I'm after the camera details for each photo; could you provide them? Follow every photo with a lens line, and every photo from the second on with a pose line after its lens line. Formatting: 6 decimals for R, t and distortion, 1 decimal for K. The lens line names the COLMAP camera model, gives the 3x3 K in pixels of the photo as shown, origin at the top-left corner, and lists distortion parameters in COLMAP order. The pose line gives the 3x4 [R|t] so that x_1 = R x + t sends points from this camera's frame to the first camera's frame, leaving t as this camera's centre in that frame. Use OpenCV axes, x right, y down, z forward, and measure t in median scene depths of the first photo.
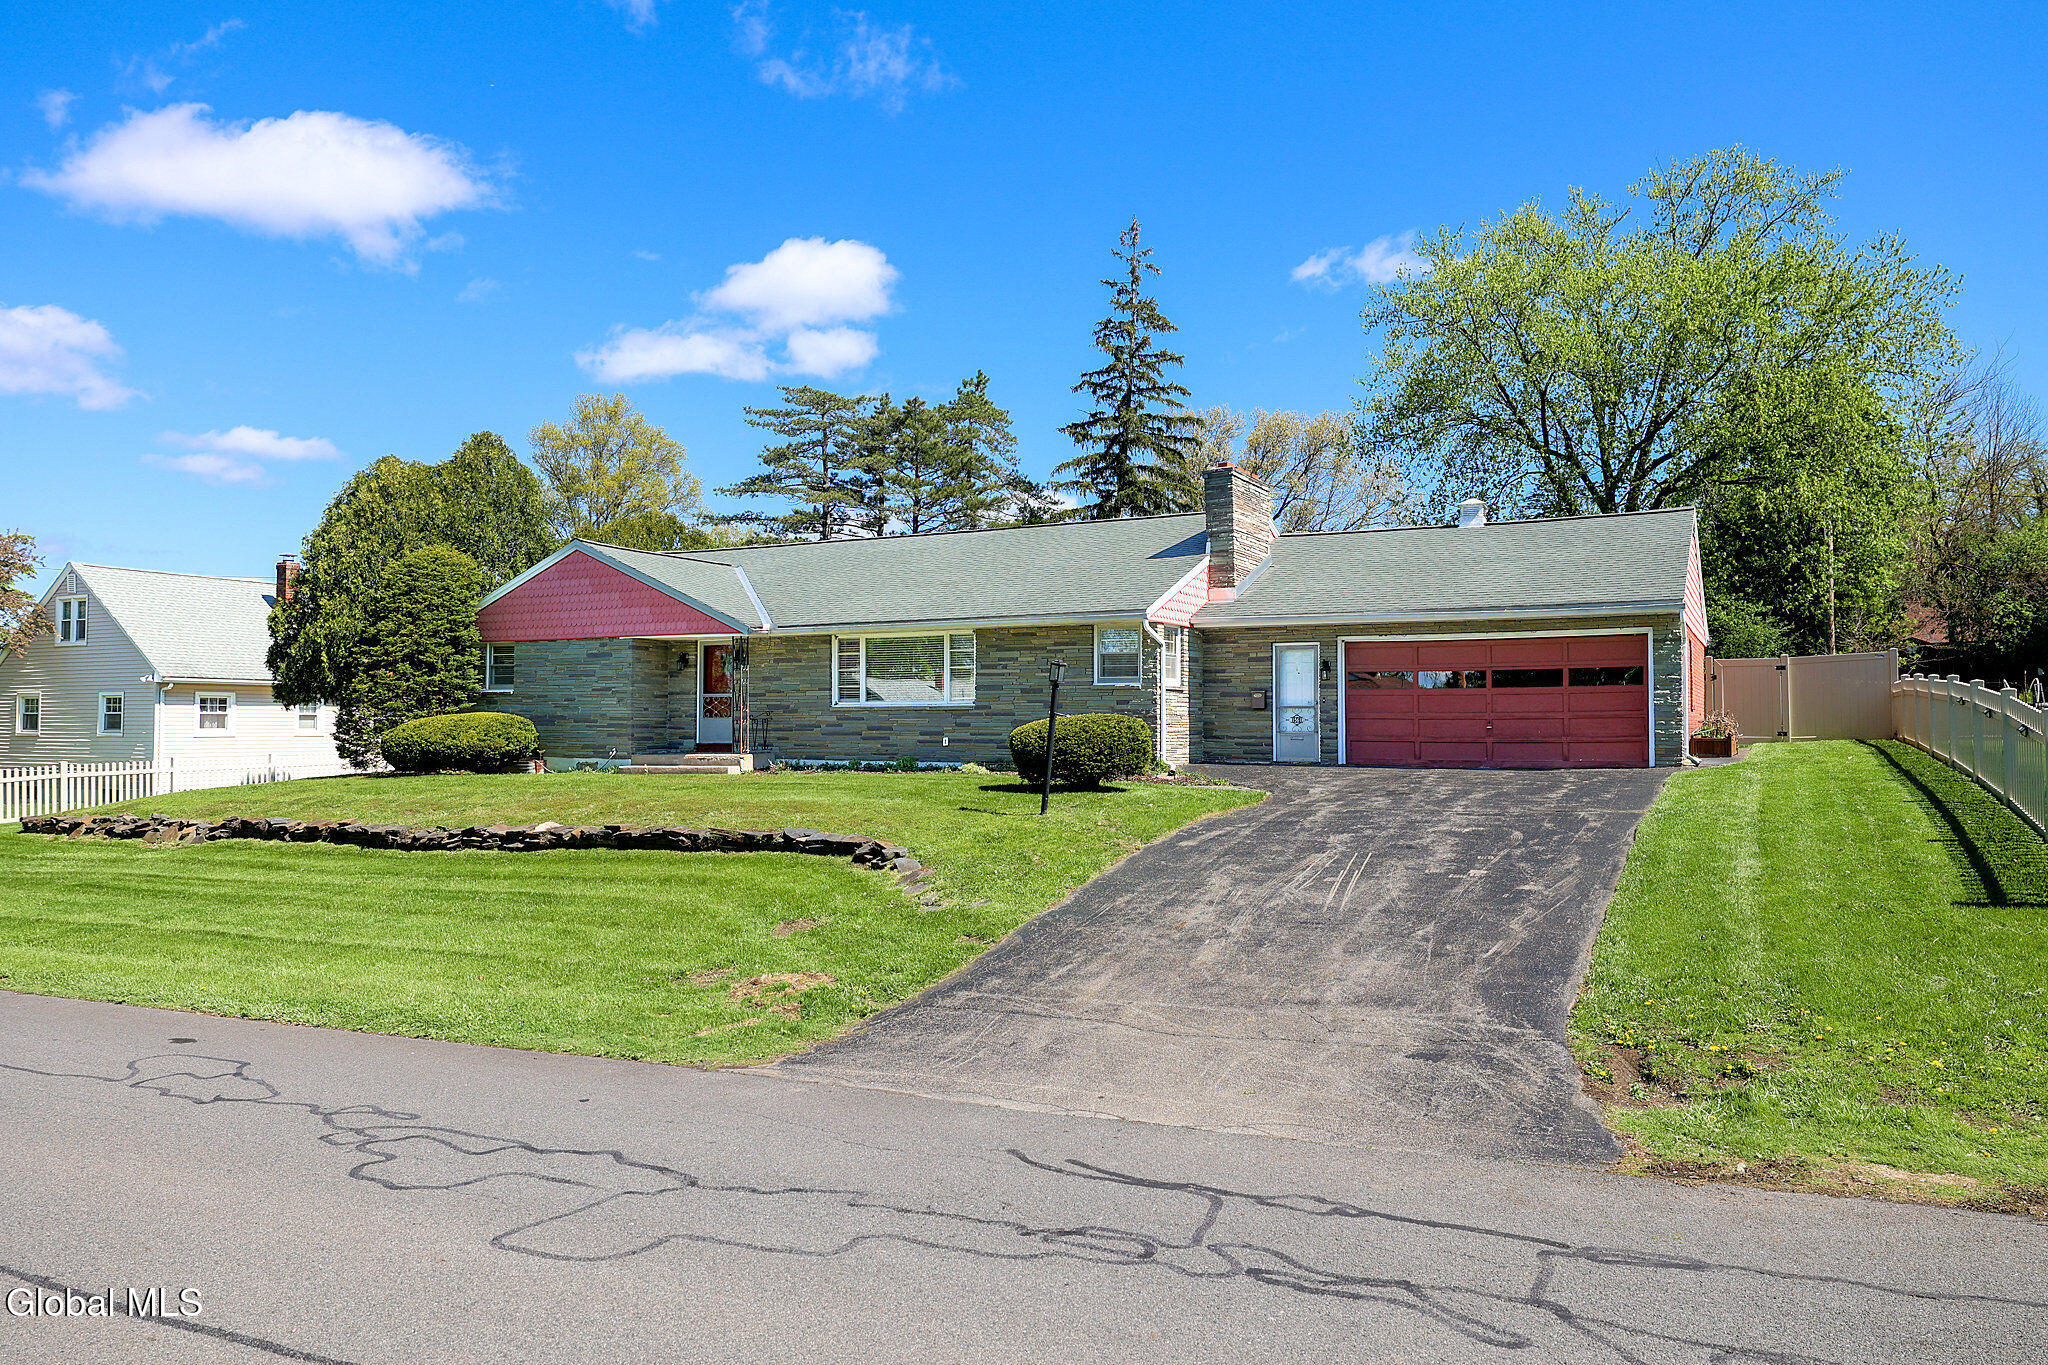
lens RADIAL K [[1383.8, 0, 1027.6], [0, 1383.8, 644.7], [0, 0, 1]] dist [0.007753, 0.001450]
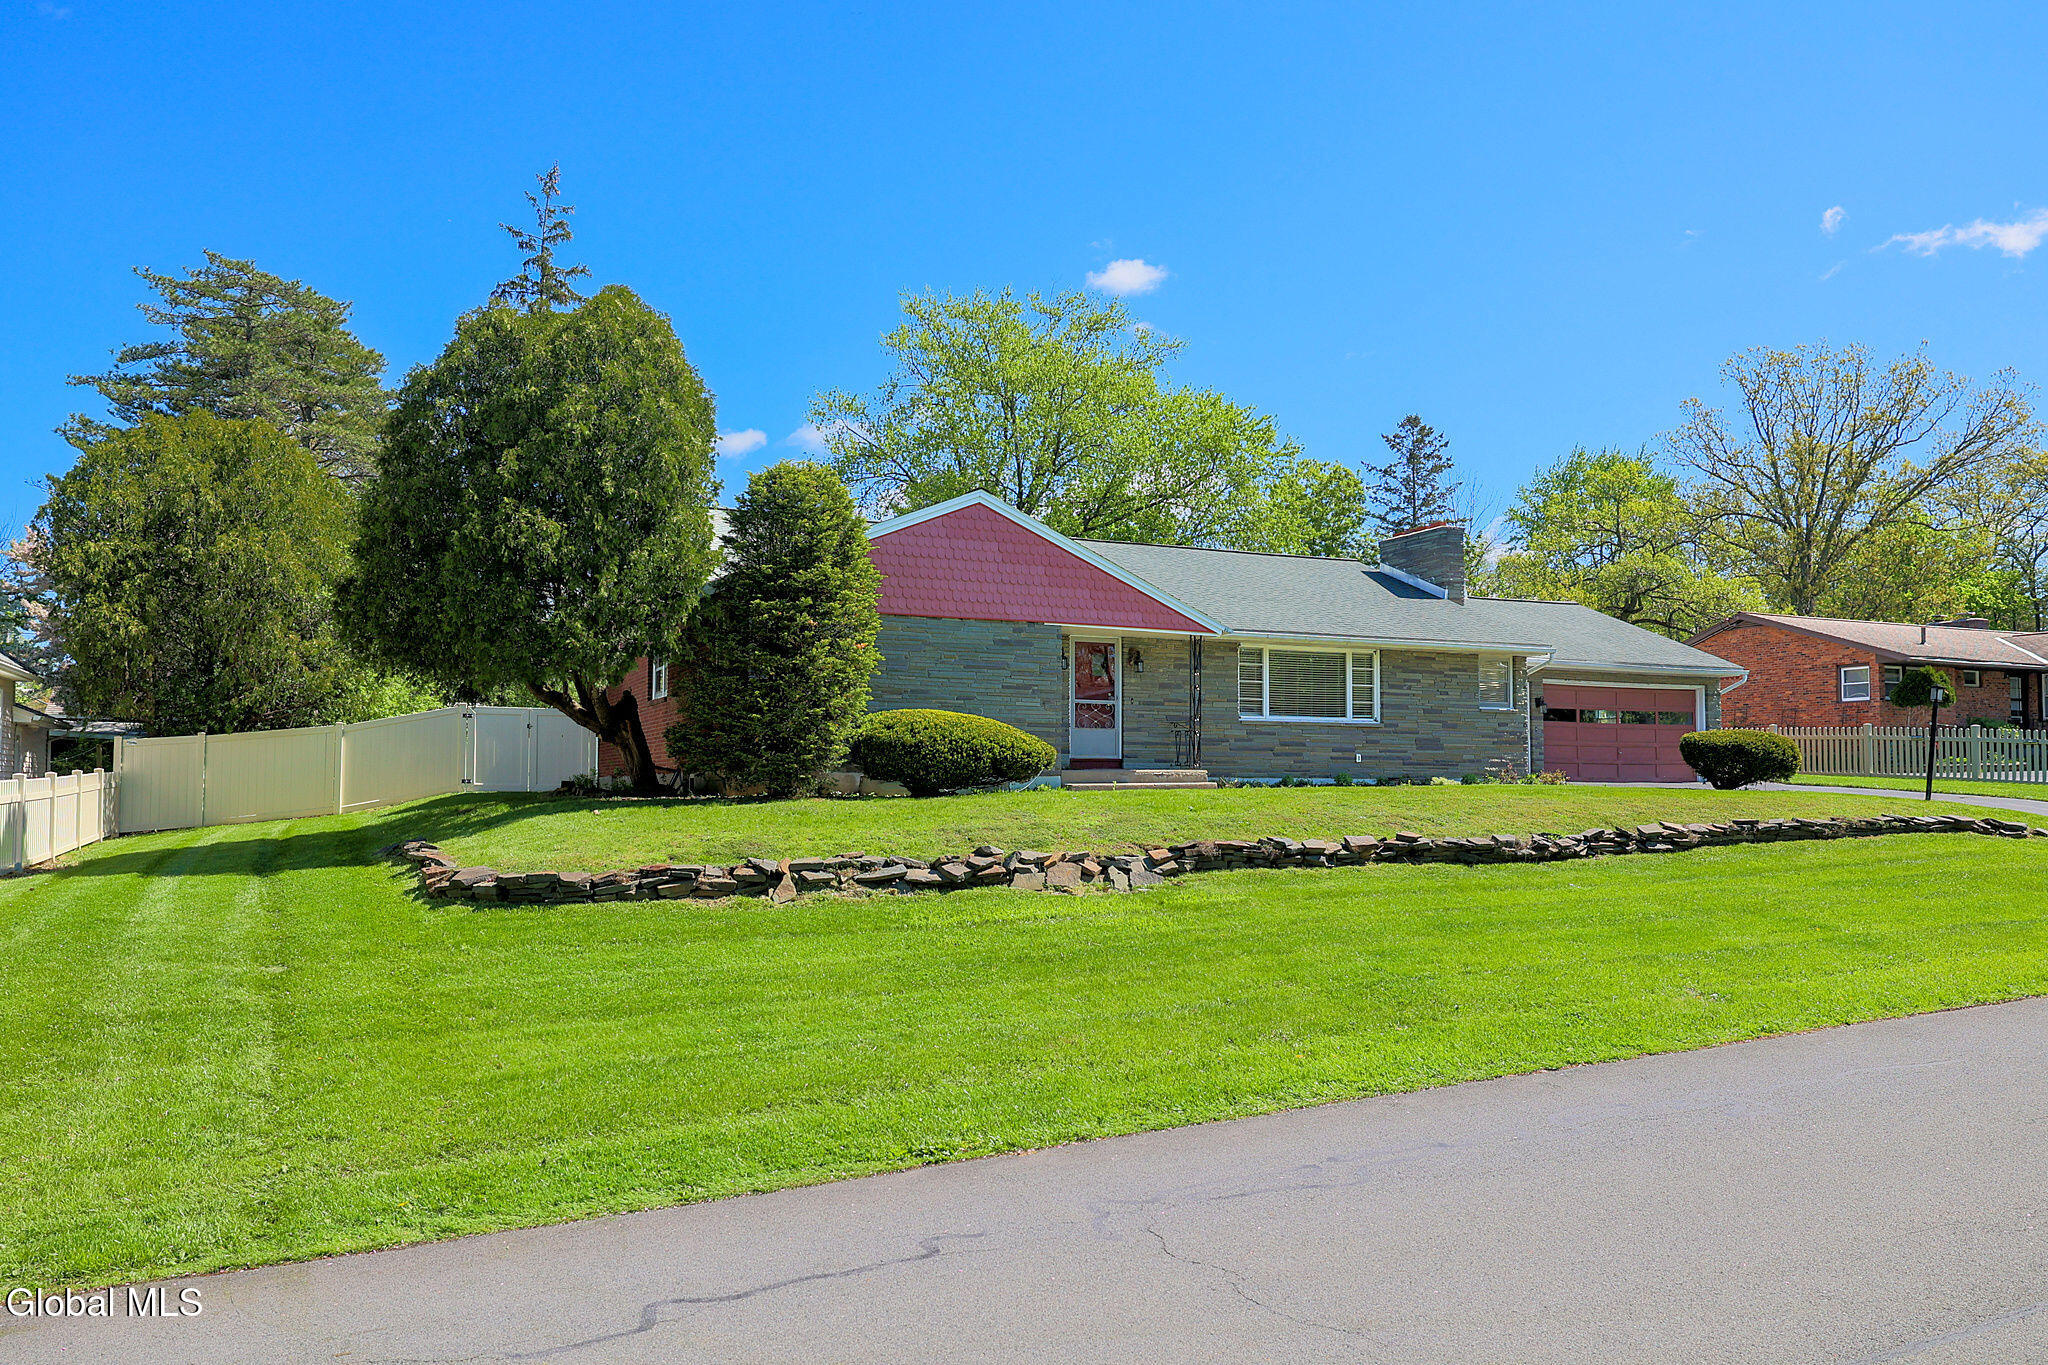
lens RADIAL K [[1437.3, 0, 1038.4], [0, 1437.3, 709.8], [0, 0, 1]] dist [-0.001393, -0.000731]
pose [[0.601588, 0.044669, 0.797557, -1.018049], [-0.047163, 0.998680, -0.020359, 0.065689], [-0.797413, -0.025367, 0.602901, 0.539458]]
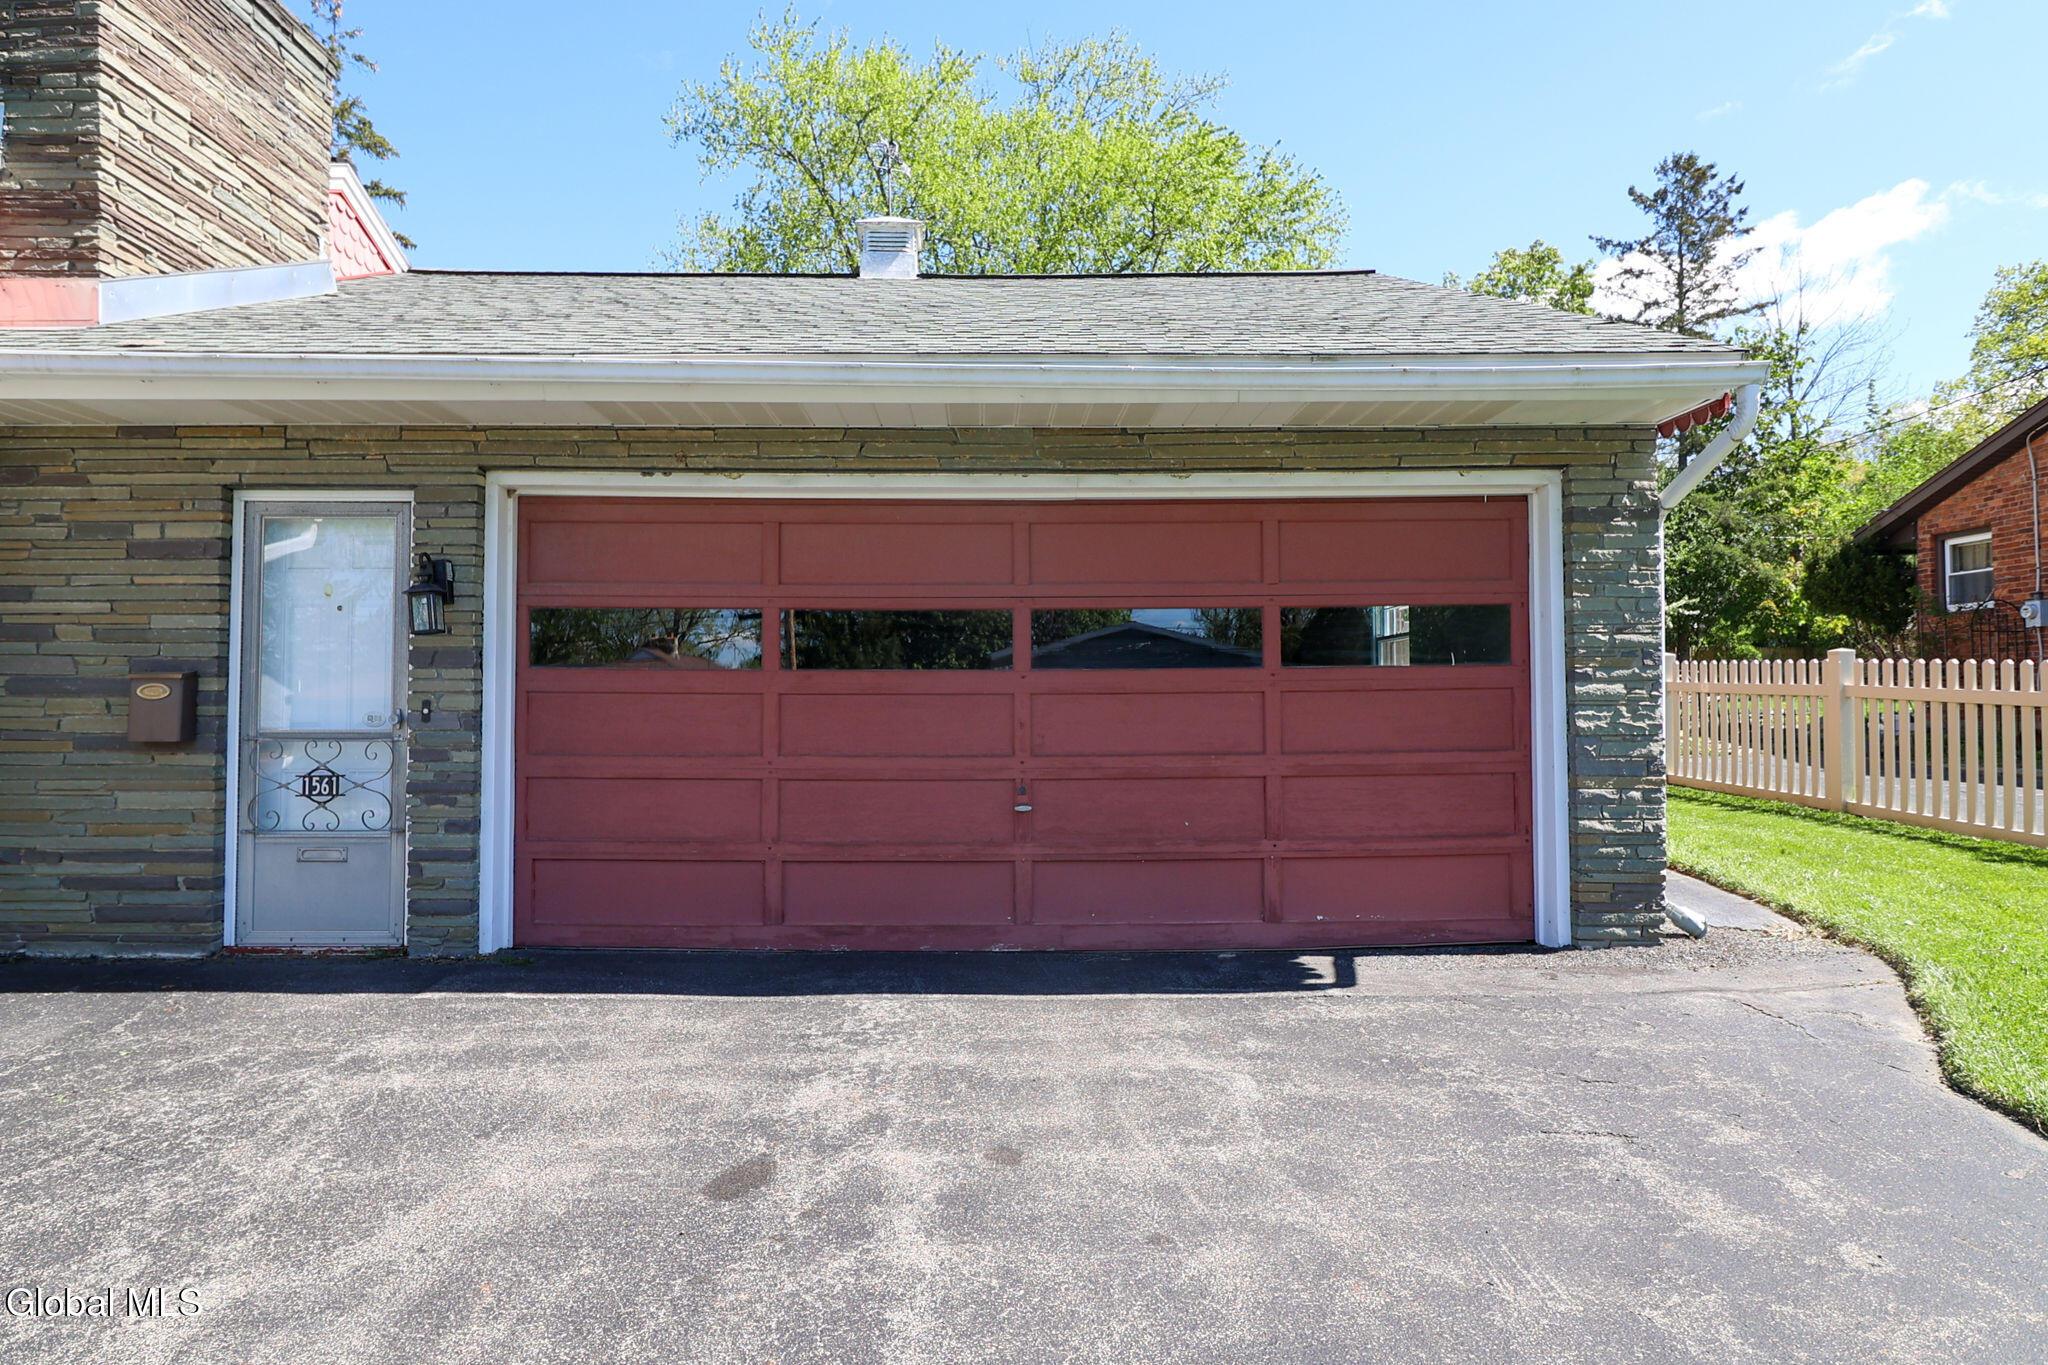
lens RADIAL K [[1242.9, 0, 1024.0], [0, 1242.9, 682.5], [0, 0, 1]] dist [0.004604, 0.001687]
pose [[0.871948, 0.005595, 0.489566, 0.184160], [-0.026001, 0.999053, 0.034890, 0.022037], [-0.488907, -0.043152, 0.871268, 0.690978]]
